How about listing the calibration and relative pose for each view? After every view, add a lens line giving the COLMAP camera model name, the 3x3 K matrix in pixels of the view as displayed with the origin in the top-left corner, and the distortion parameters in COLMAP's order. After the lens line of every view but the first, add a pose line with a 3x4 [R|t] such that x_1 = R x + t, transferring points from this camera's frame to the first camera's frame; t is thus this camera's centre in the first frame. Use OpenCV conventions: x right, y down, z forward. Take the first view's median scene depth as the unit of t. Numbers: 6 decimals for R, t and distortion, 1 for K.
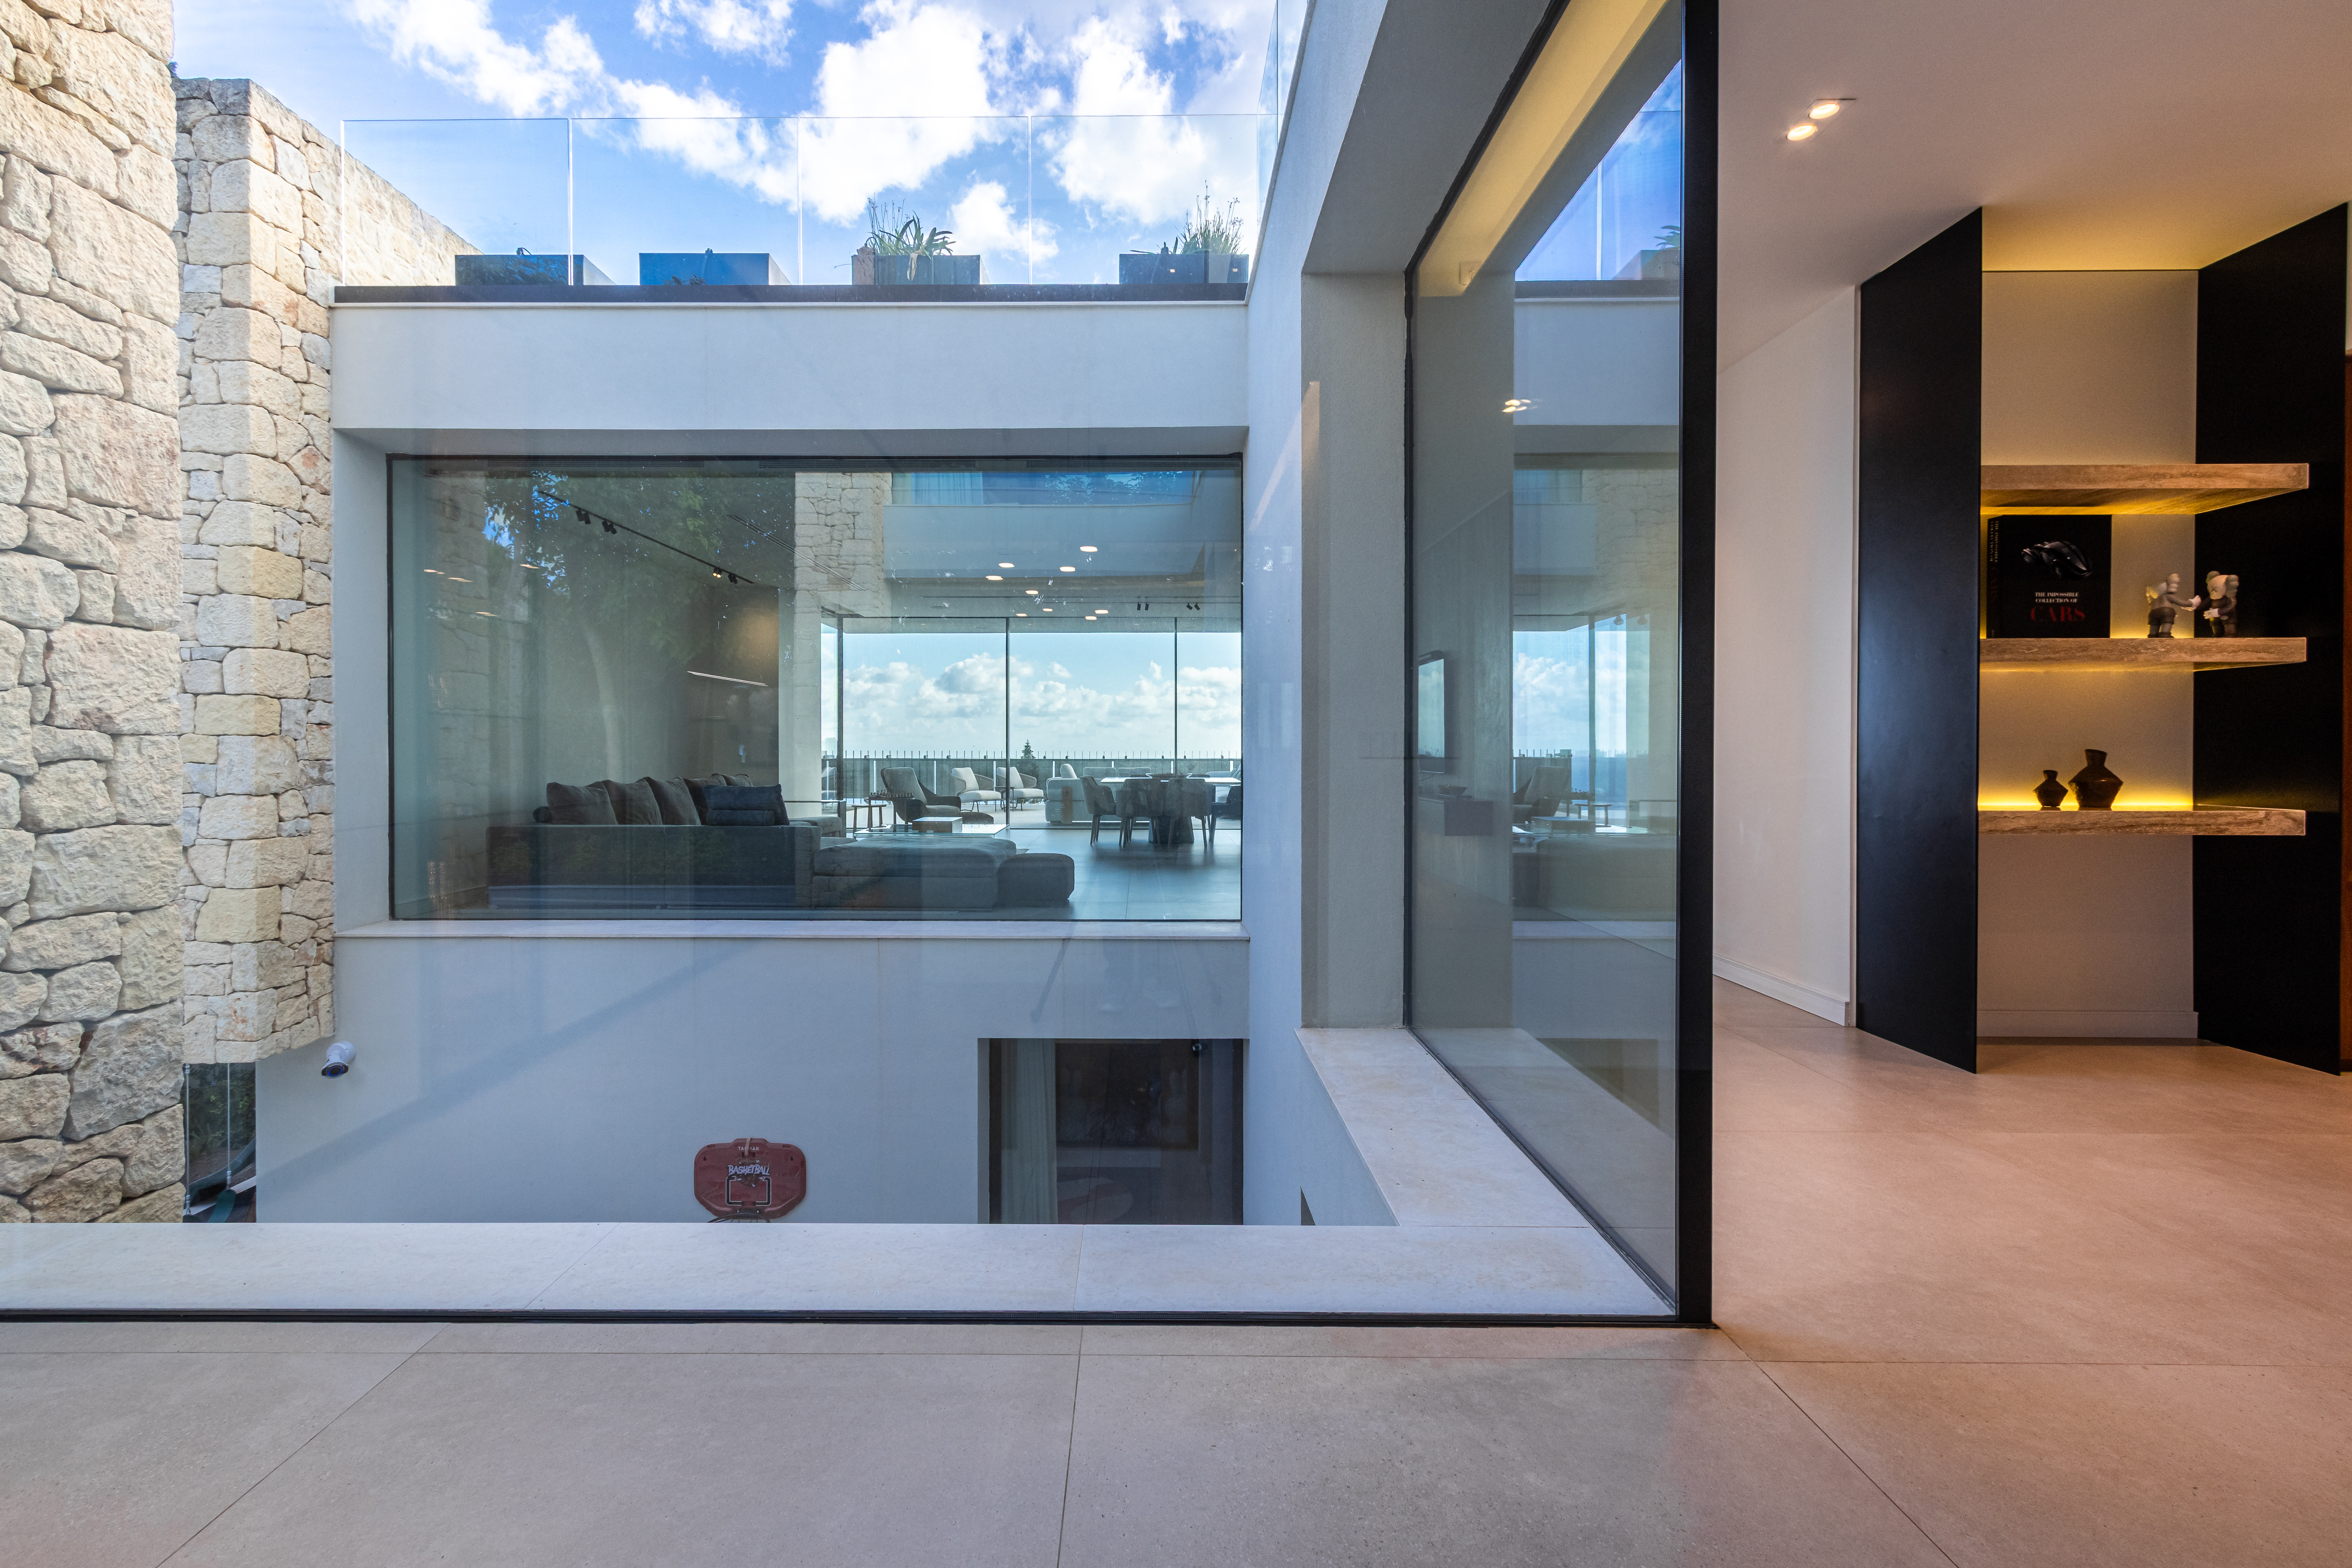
lens RADIAL K [[1096.9, 0, 1122.1], [0, 1096.9, 763.4], [0, 0, 1]] dist [0.002935, -0.000558]
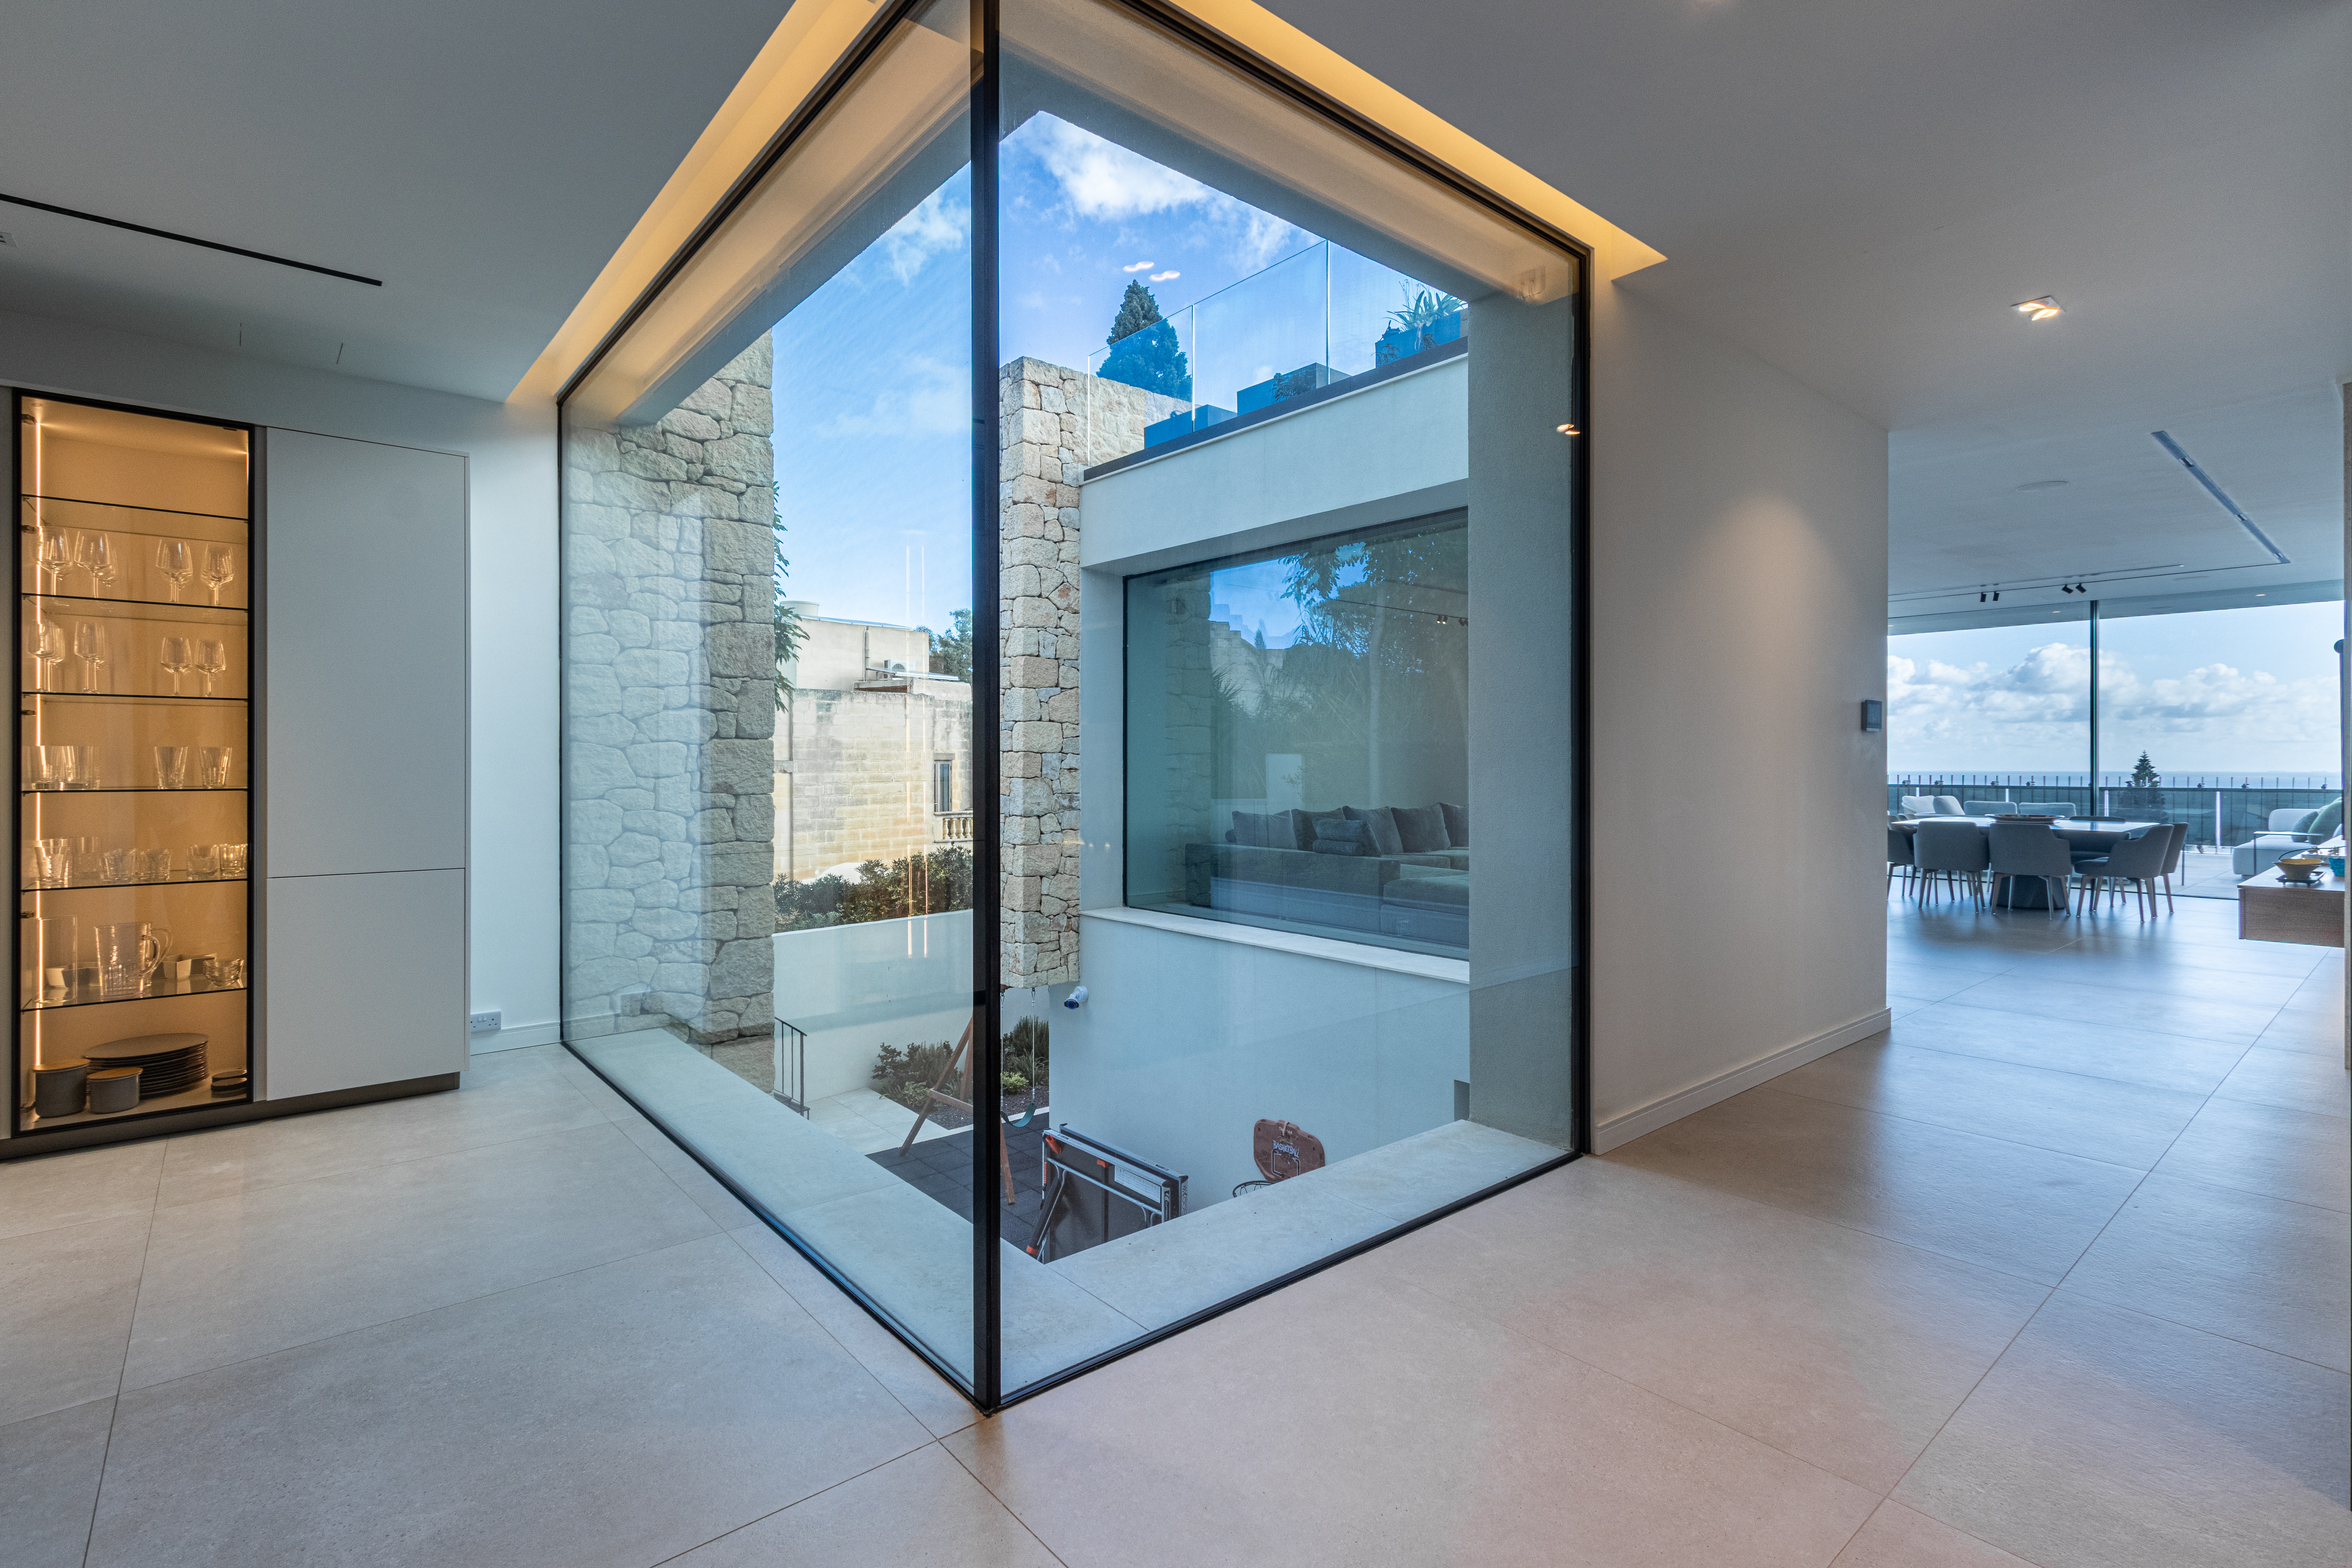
lens RADIAL K [[1087.9, 0, 1180.5], [0, 1087.9, 769.4], [0, 0, 1]] dist [-0.000643, 0.000493]
pose [[0.656390, 0.003570, -0.754414, 0.497208], [-0.008300, 0.999962, -0.002490, -0.034569], [0.754376, 0.007896, 0.656395, 0.157171]]
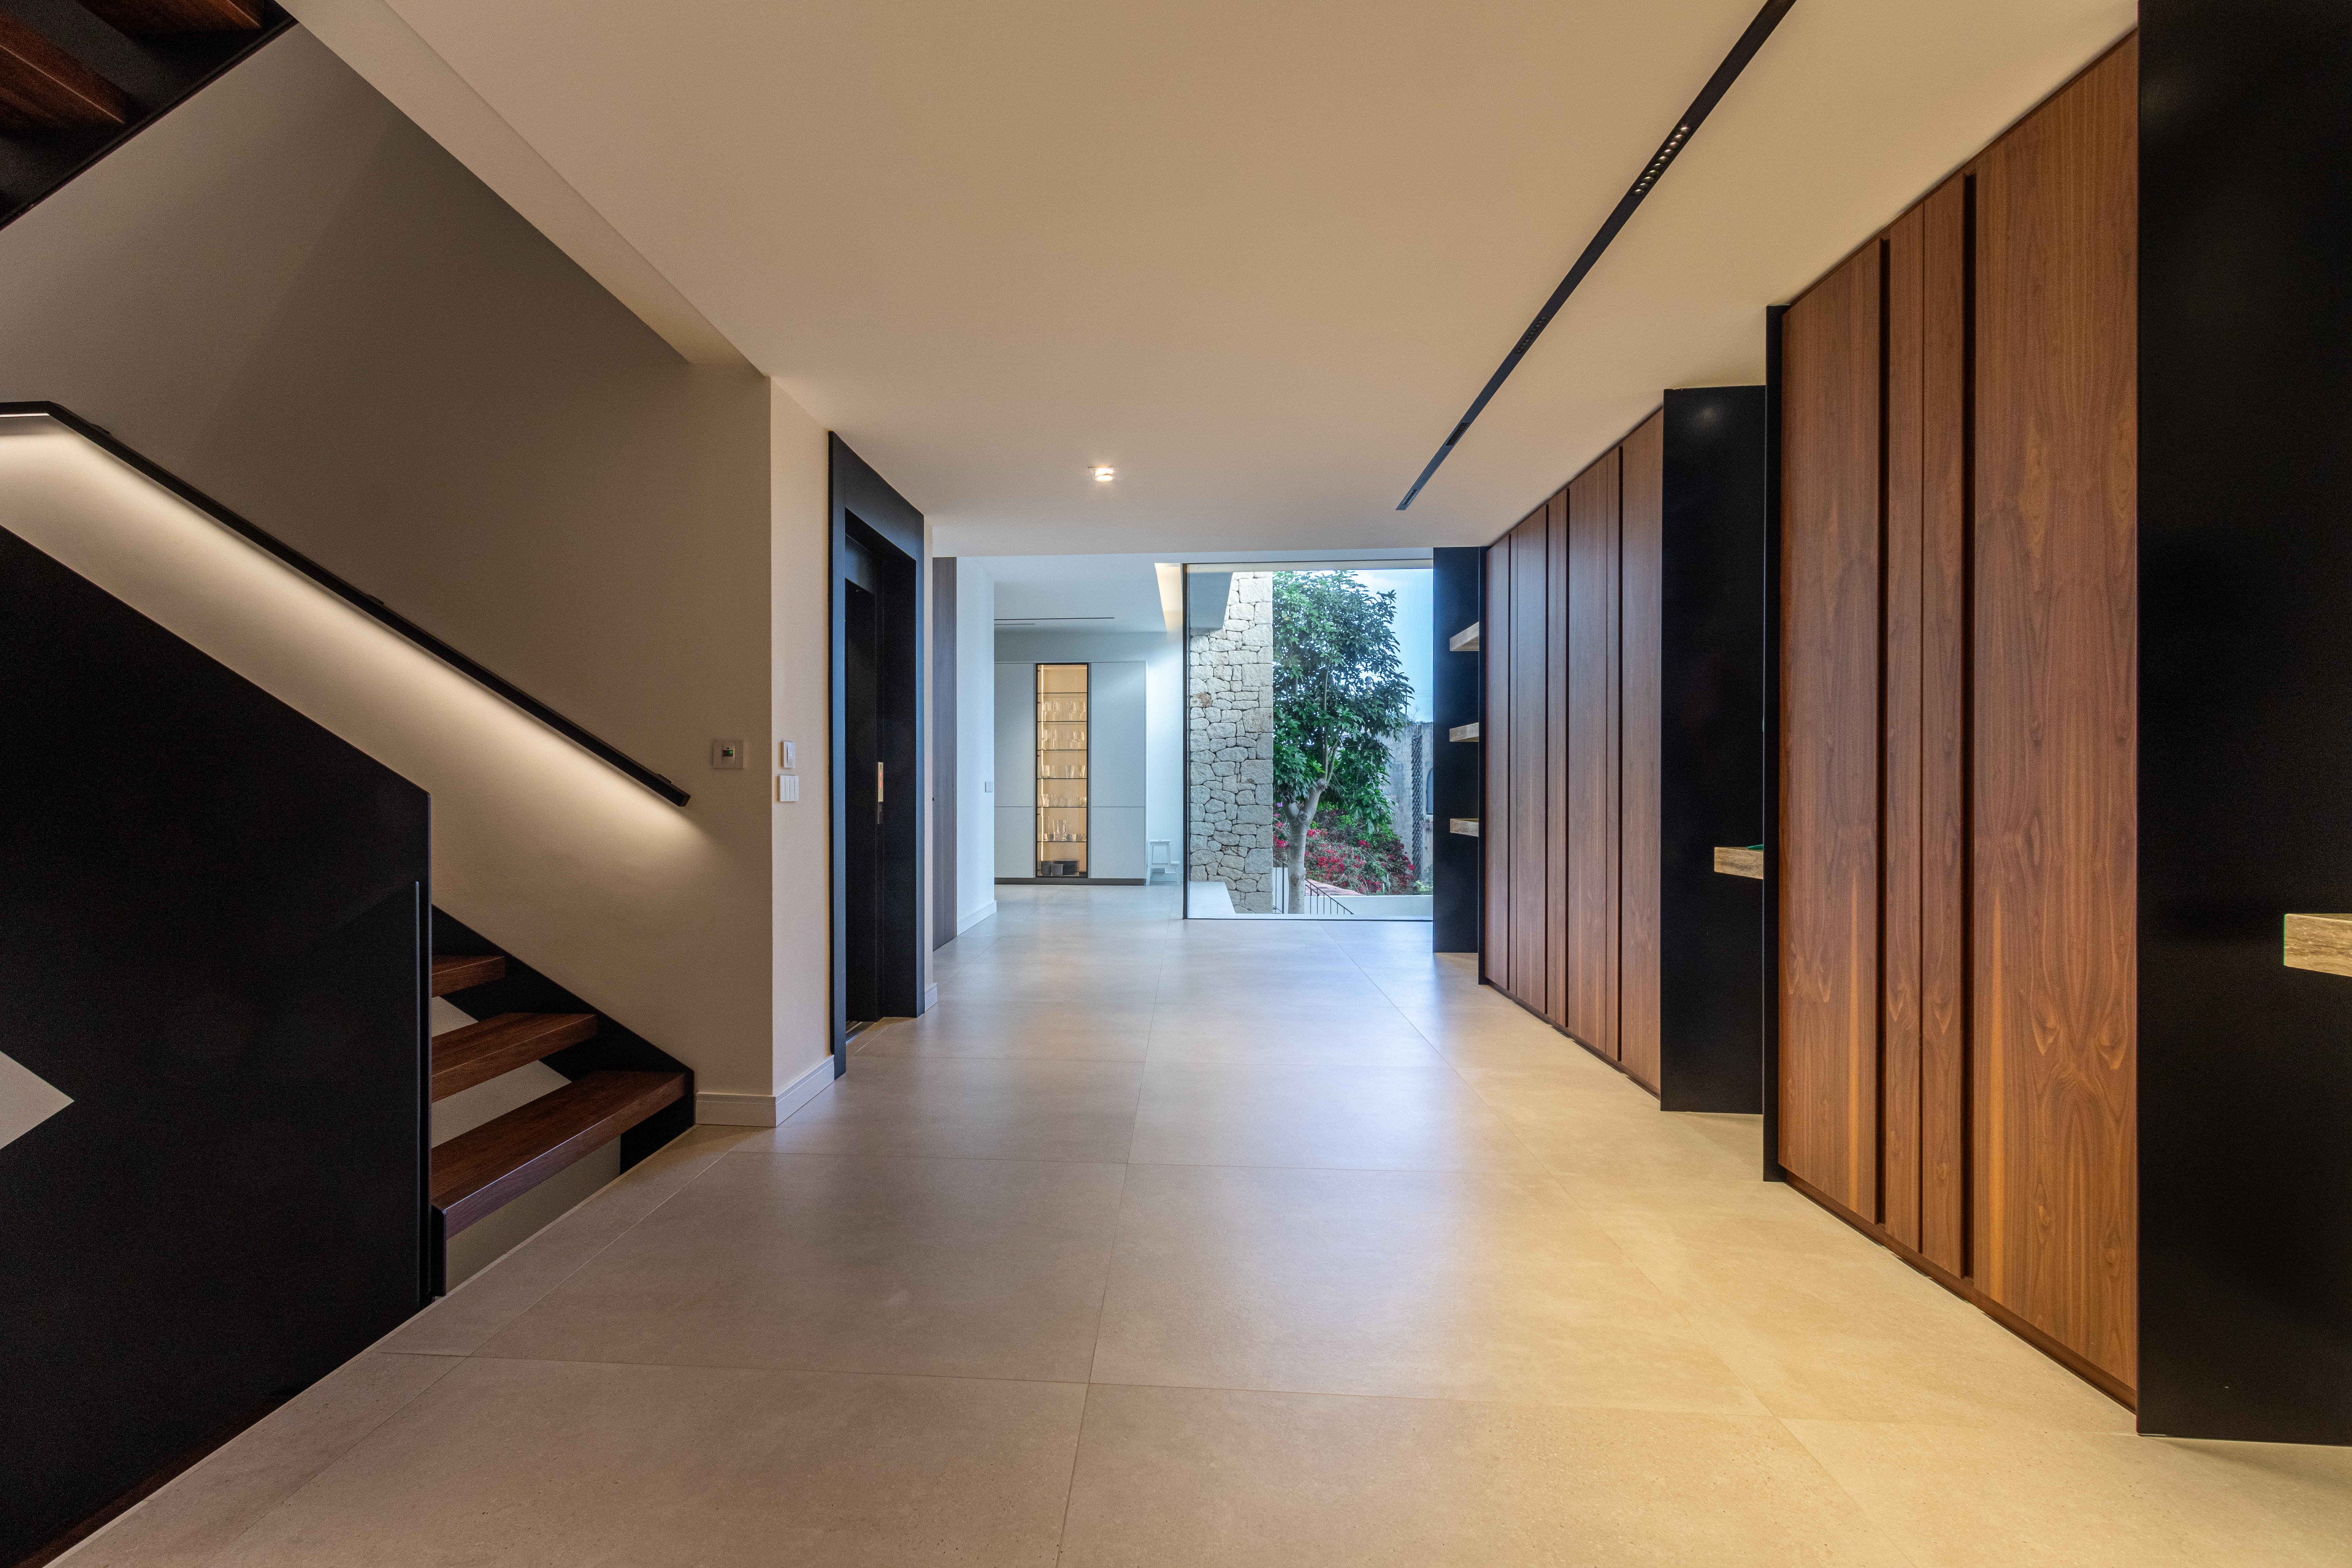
lens RADIAL K [[1142.8, 0, 1168.0], [0, 1142.8, 749.6], [0, 0, 1]] dist [0.000907, -0.020102]
pose [[0.003128, -0.044101, -0.999022, 1.731573], [-0.004566, 0.999016, -0.044115, 0.018159], [0.999985, 0.004699, 0.002924, 0.301595]]
